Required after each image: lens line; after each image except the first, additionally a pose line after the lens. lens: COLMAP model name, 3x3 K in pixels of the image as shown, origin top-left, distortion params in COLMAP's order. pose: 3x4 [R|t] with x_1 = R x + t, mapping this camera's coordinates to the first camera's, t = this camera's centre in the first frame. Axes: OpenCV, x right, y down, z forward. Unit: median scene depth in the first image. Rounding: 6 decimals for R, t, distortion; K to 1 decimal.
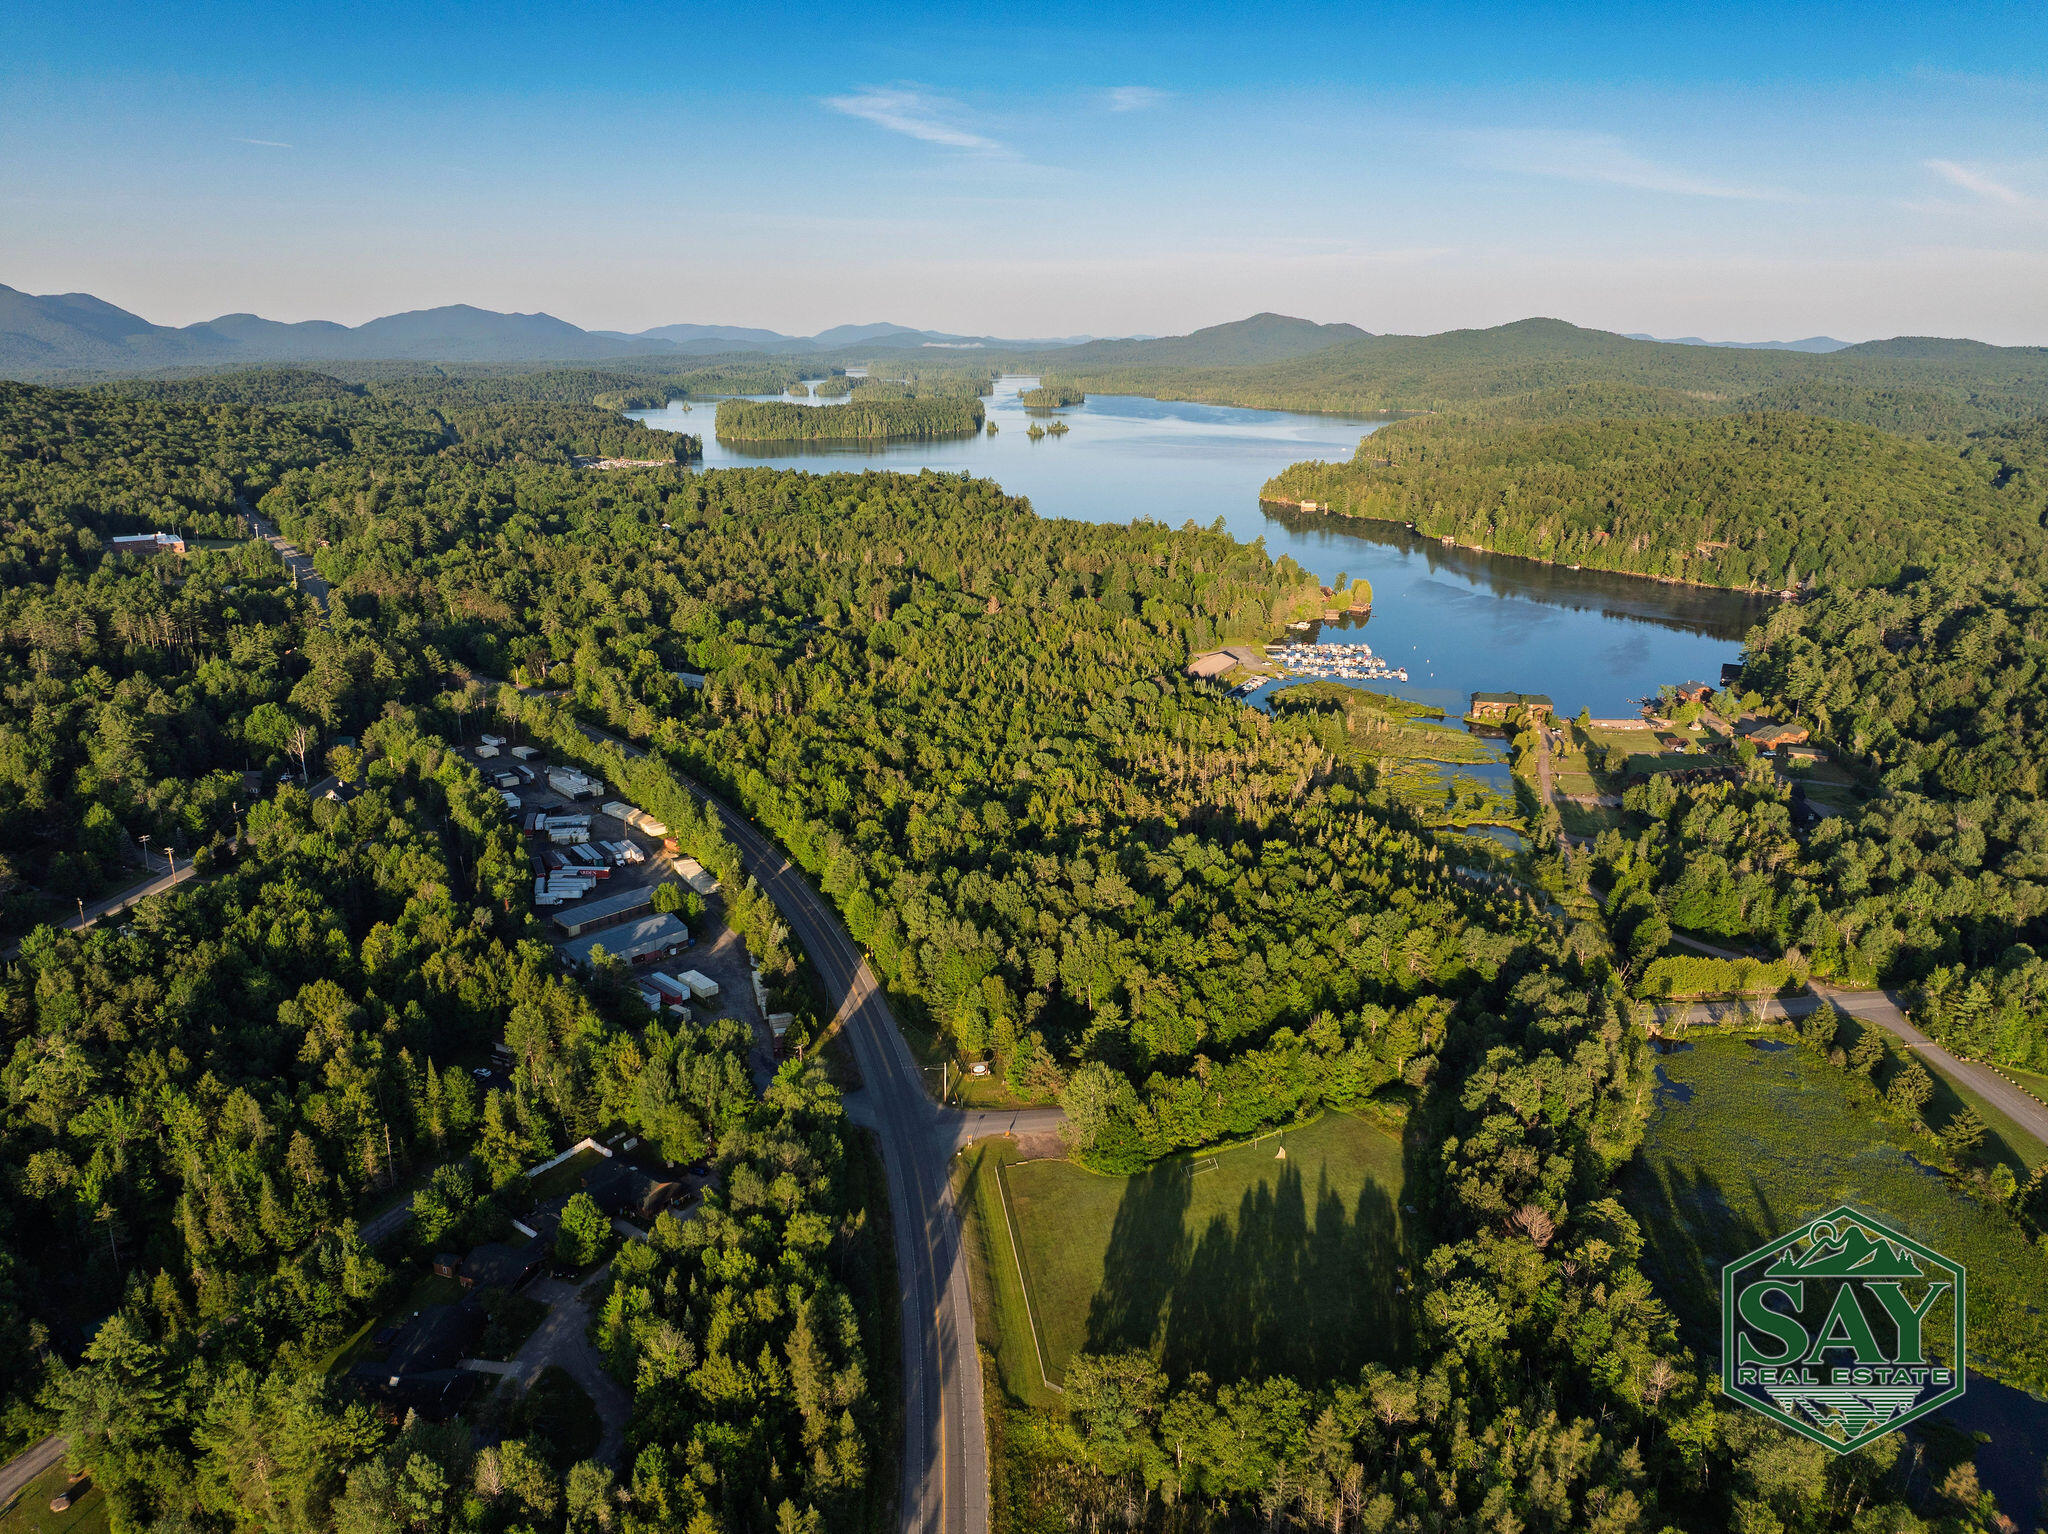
lens RADIAL K [[1443.7, 0, 1023.6], [0, 1443.7, 735.0], [0, 0, 1]] dist [-0.030815, -0.013885]
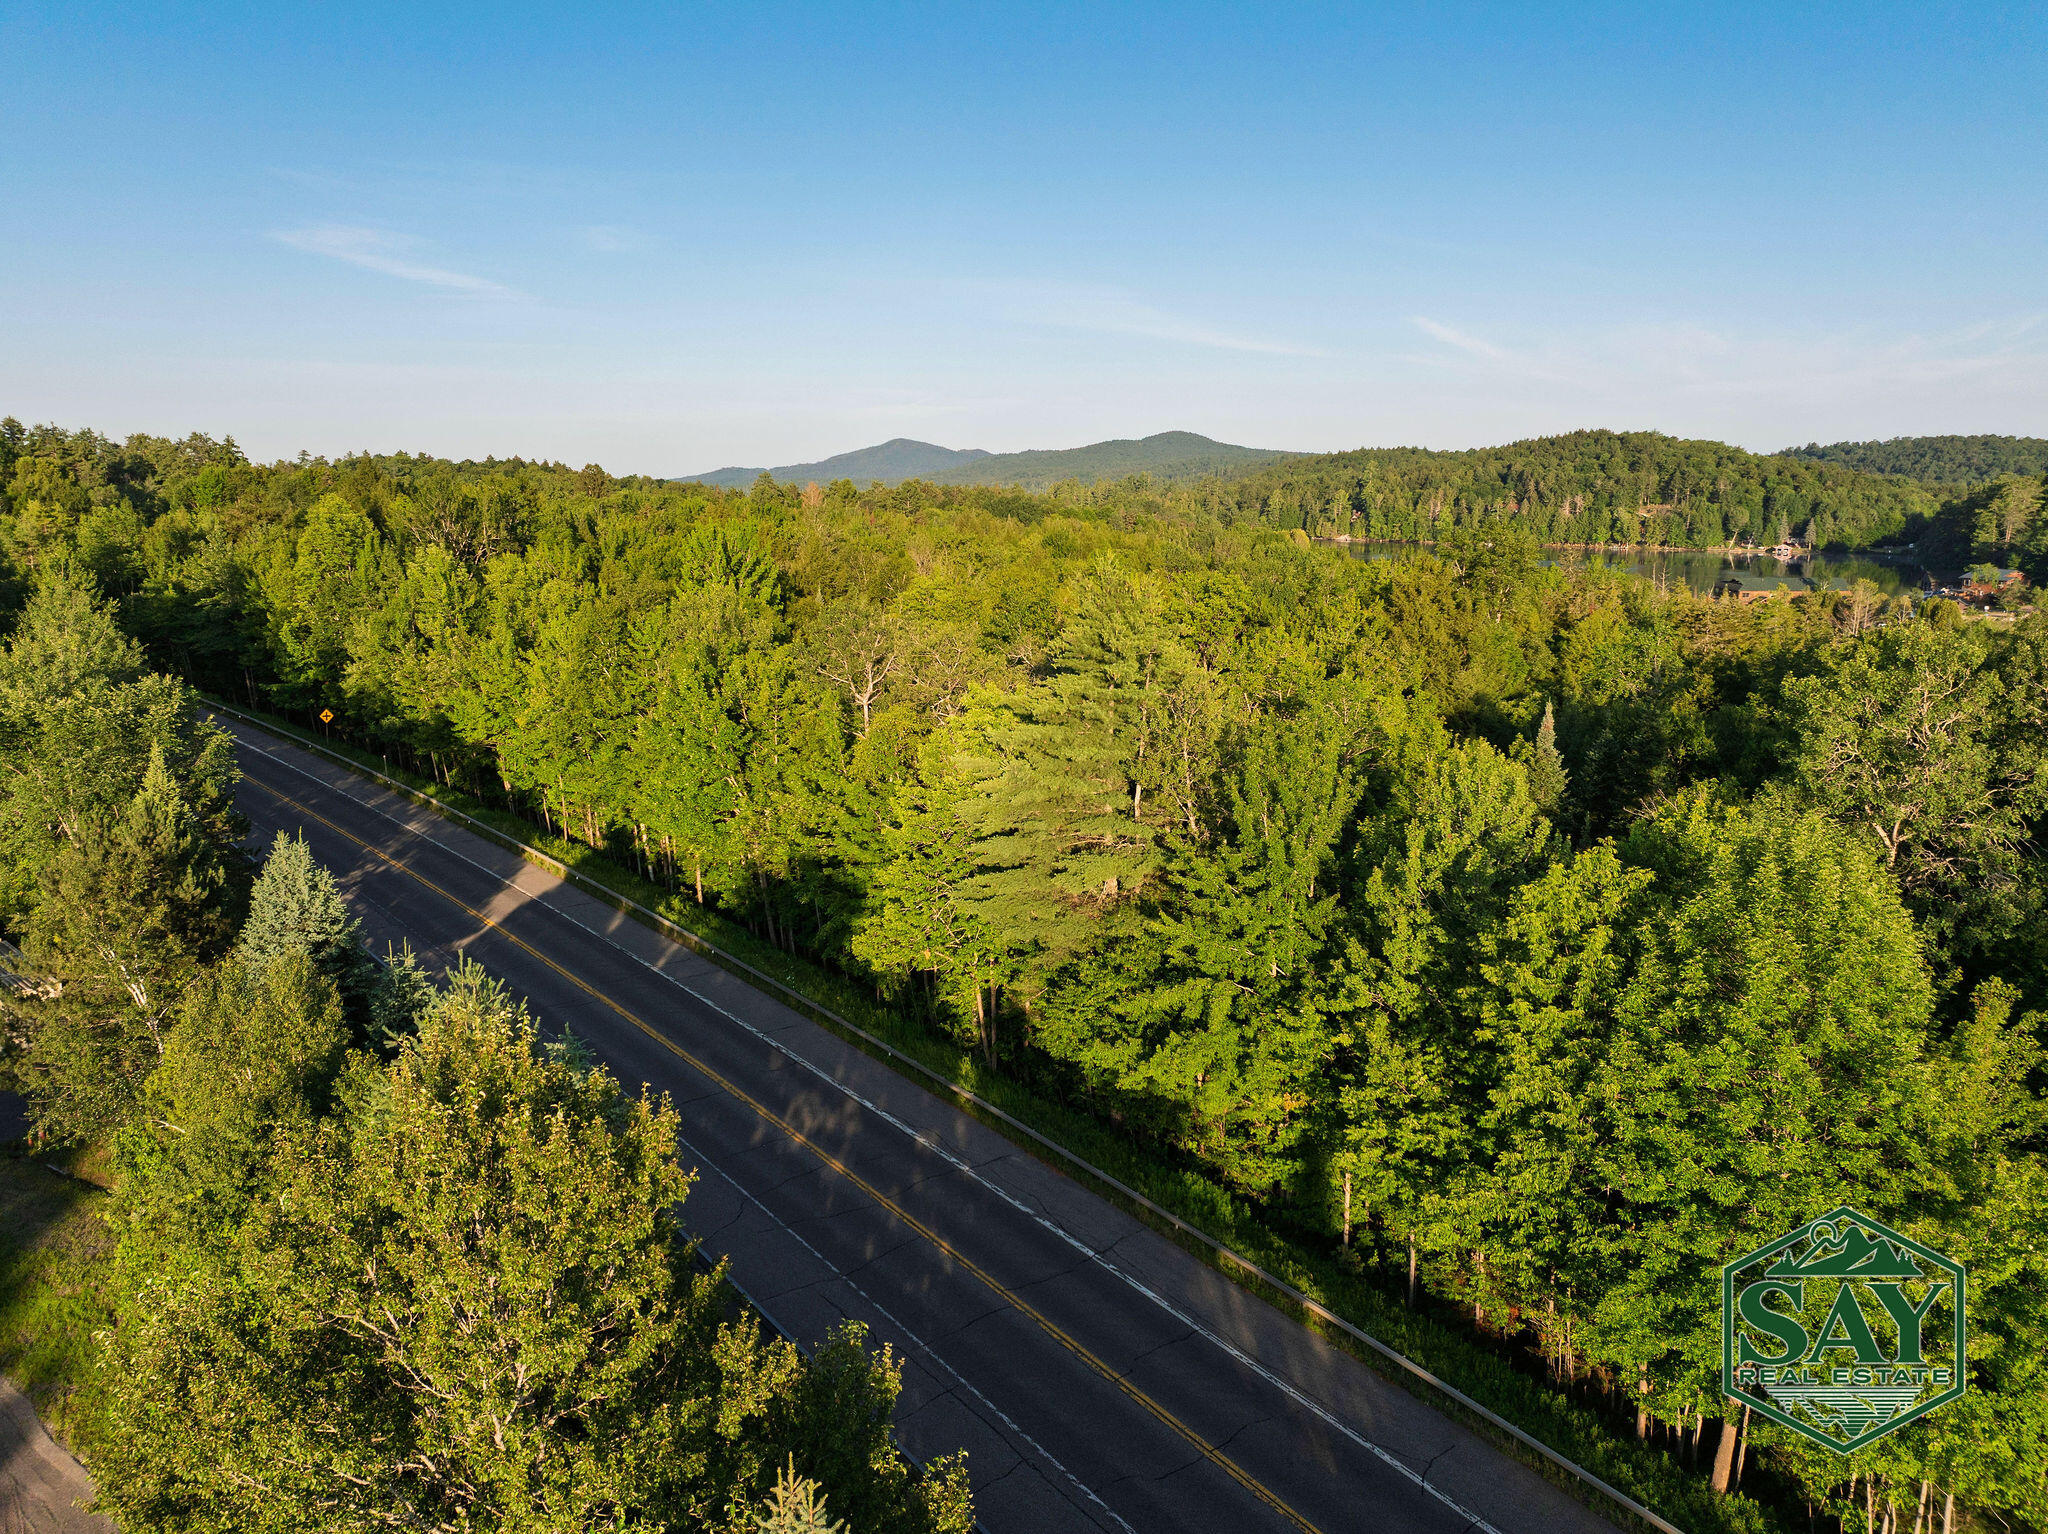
lens RADIAL K [[1443.7, 0, 1023.6], [0, 1443.7, 735.0], [0, 0, 1]] dist [-0.030815, -0.013885]
pose [[0.966779, -0.048399, 0.250988, -0.113586], [0.073224, 0.993199, -0.090525, 0.071582], [-0.244900, 0.105896, 0.963748, 0.618451]]
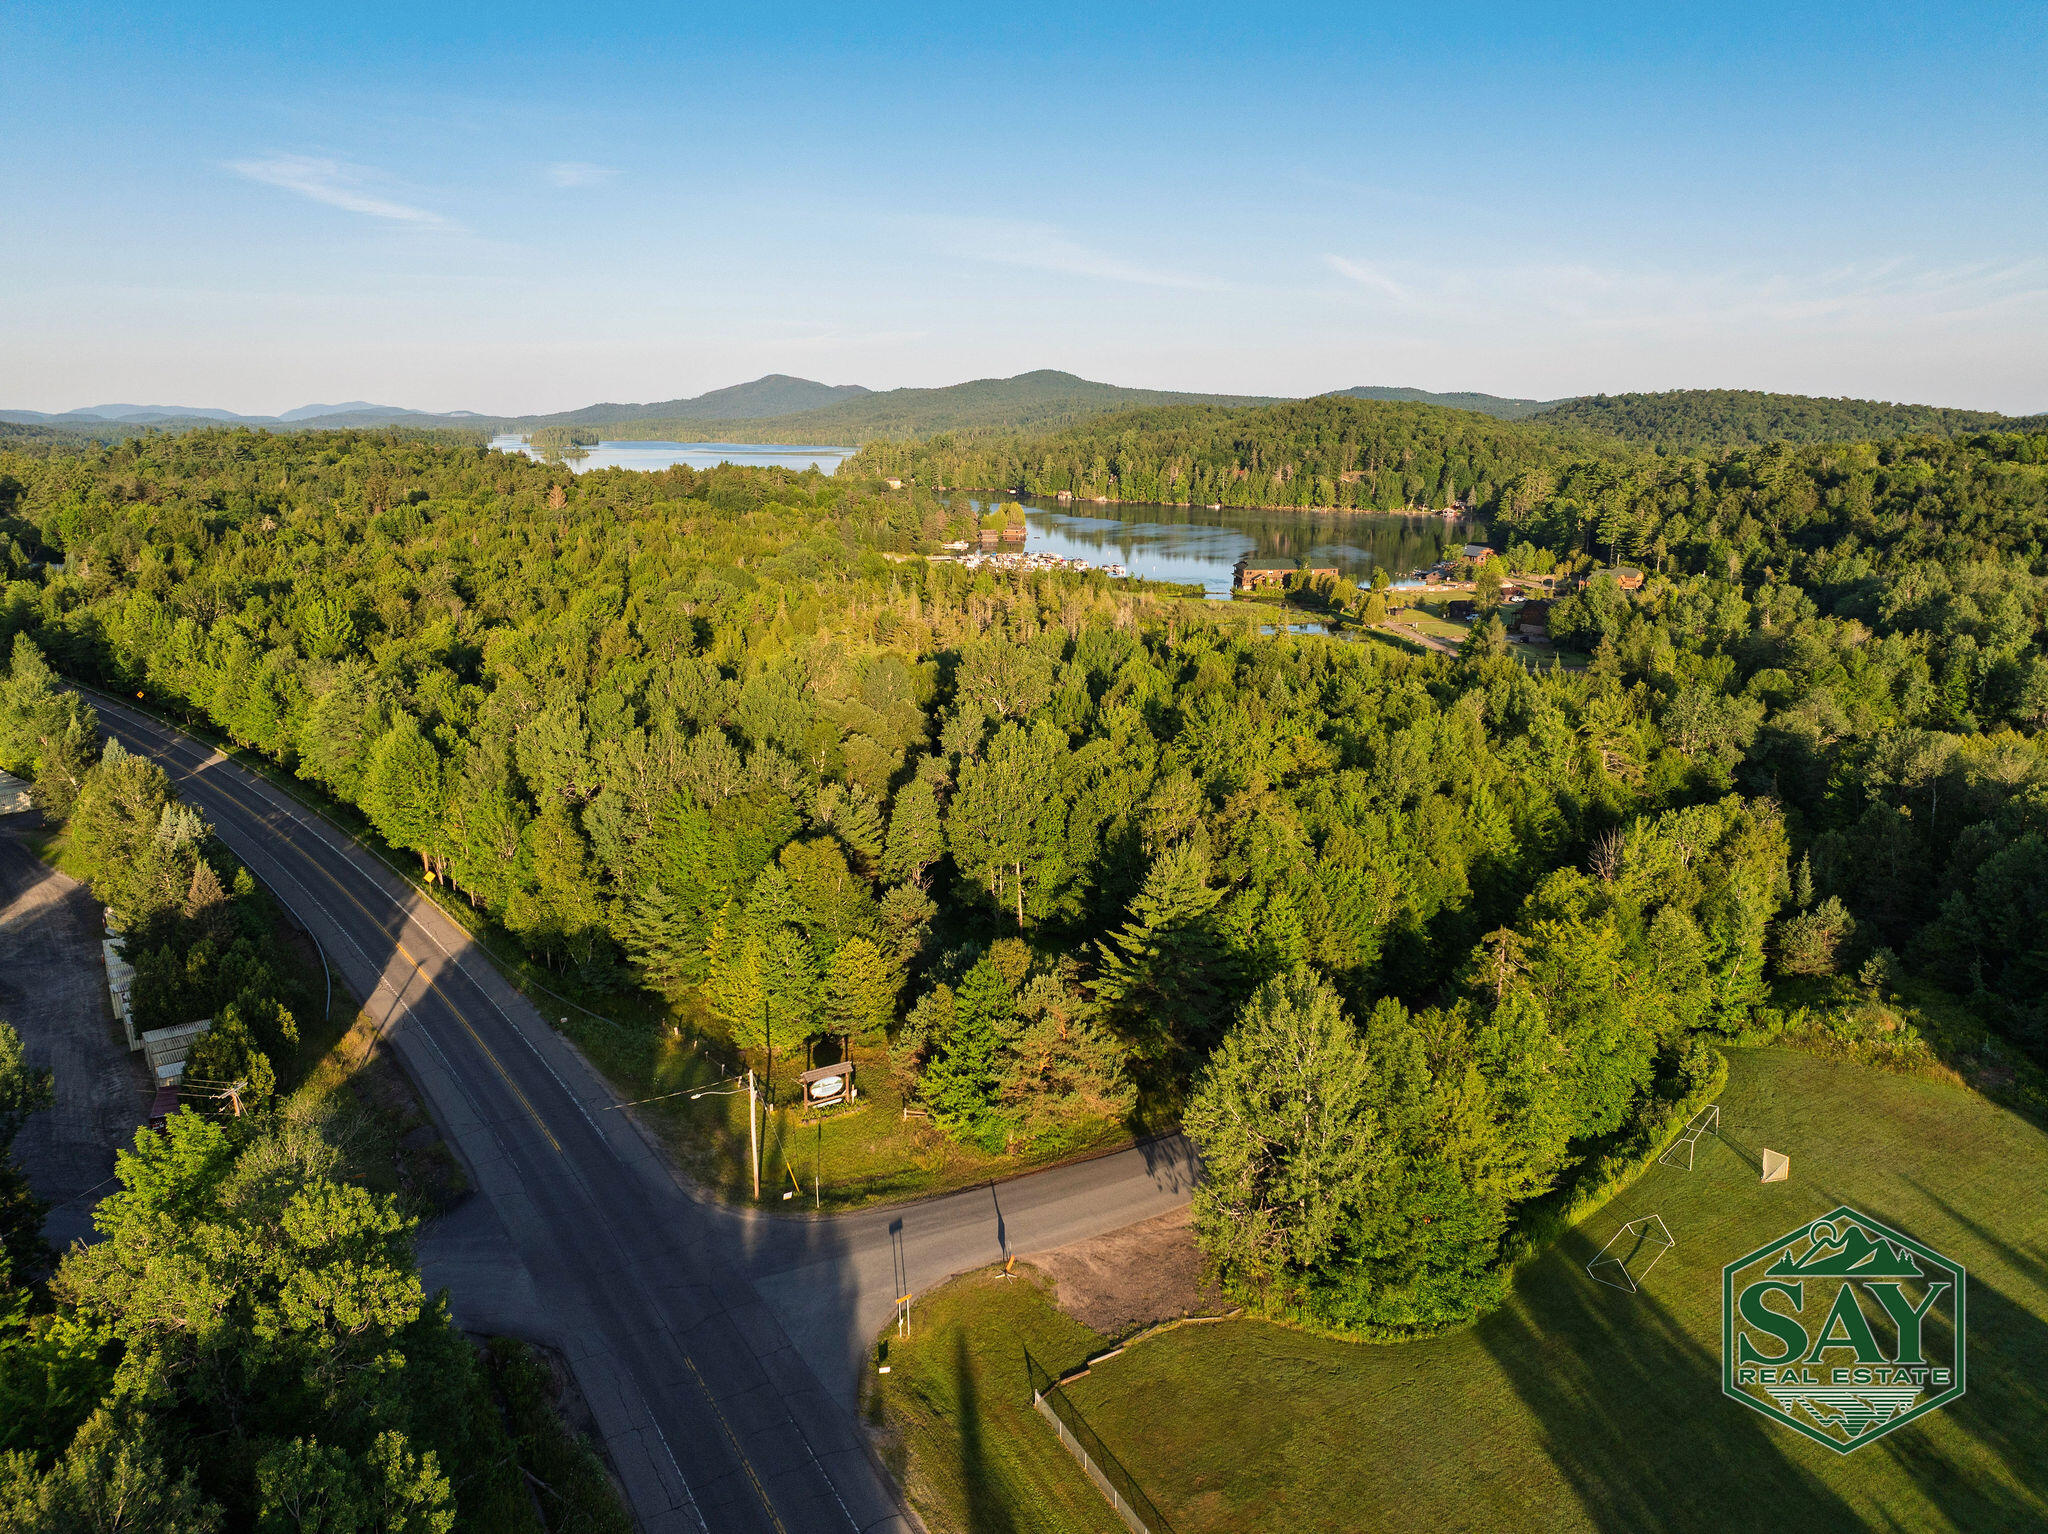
lens RADIAL K [[1443.7, 0, 1023.6], [0, 1443.7, 735.0], [0, 0, 1]] dist [-0.030815, -0.013885]
pose [[0.945113, -0.073812, 0.318296, -0.050283], [0.090903, 0.995090, -0.039159, 0.094465], [-0.313843, 0.065944, 0.947182, 0.373121]]
